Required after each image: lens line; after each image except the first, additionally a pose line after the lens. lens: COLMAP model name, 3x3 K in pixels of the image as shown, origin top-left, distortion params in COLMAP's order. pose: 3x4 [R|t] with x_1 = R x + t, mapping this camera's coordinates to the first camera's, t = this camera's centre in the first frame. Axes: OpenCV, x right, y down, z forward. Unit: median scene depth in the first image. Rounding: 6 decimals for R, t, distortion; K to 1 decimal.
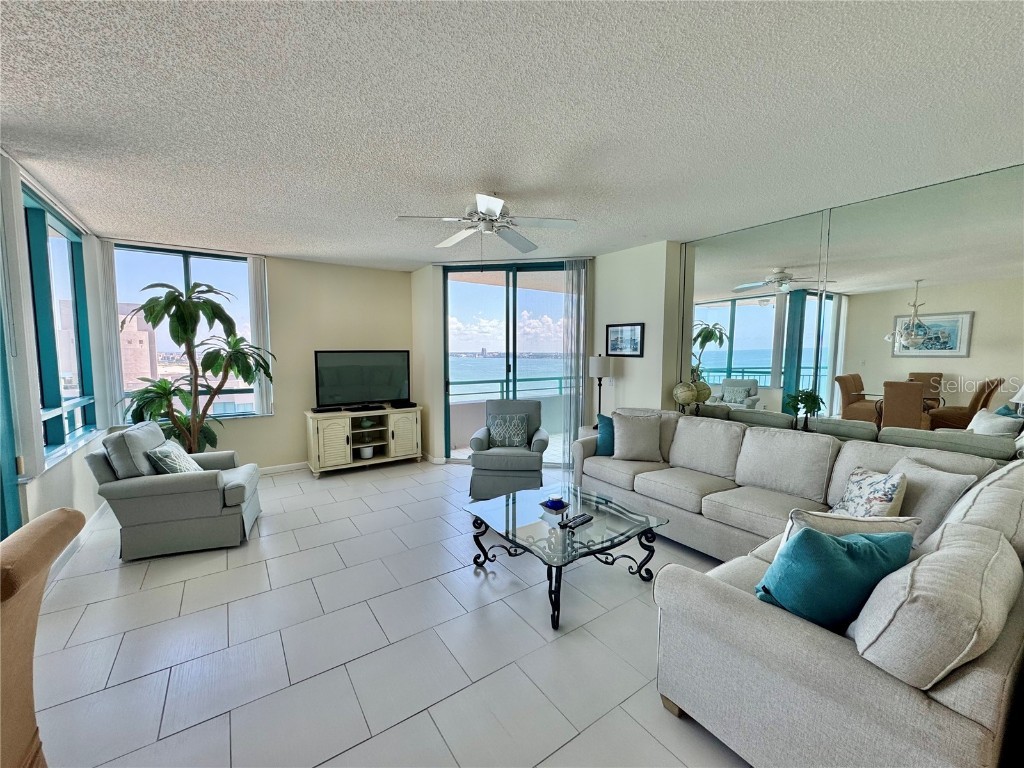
lens RADIAL K [[408.0, 0, 512.4], [0, 408.0, 385.1], [0, 0, 1]] dist [-0.002128, 0.000274]
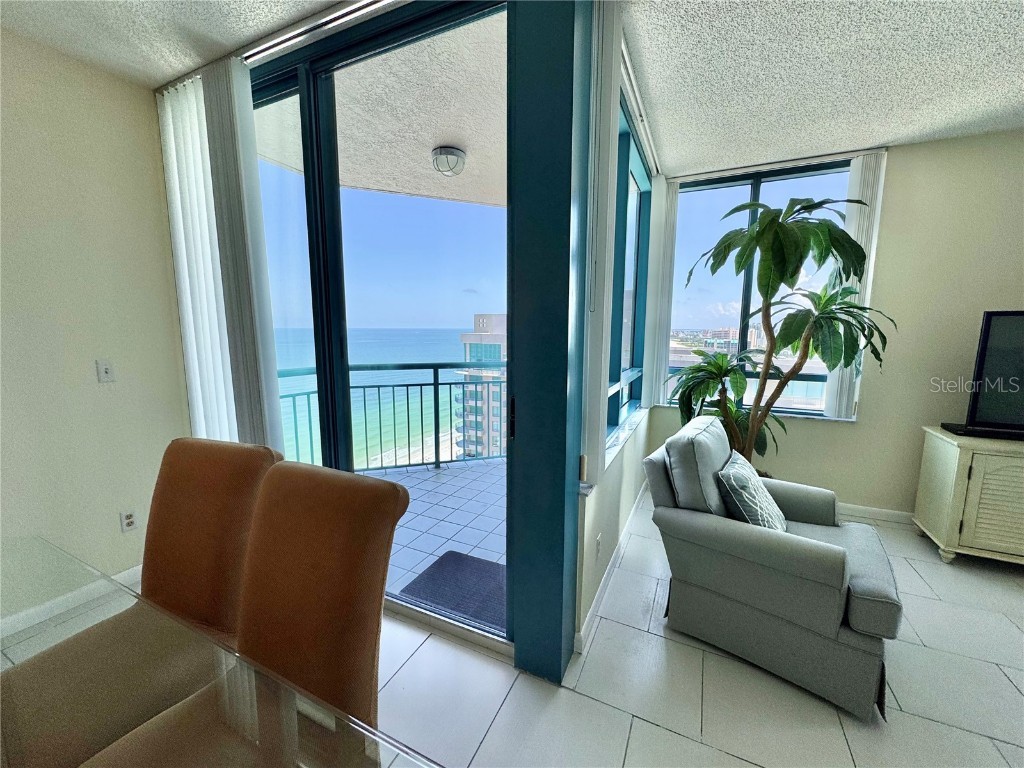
lens RADIAL K [[408.0, 0, 512.4], [0, 408.0, 385.1], [0, 0, 1]] dist [-0.002128, 0.000274]
pose [[0.492677, 0.121373, -0.861706, -0.394525], [-0.074295, 0.992477, 0.097314, -0.002528], [0.867035, 0.016076, 0.497988, 0.313534]]
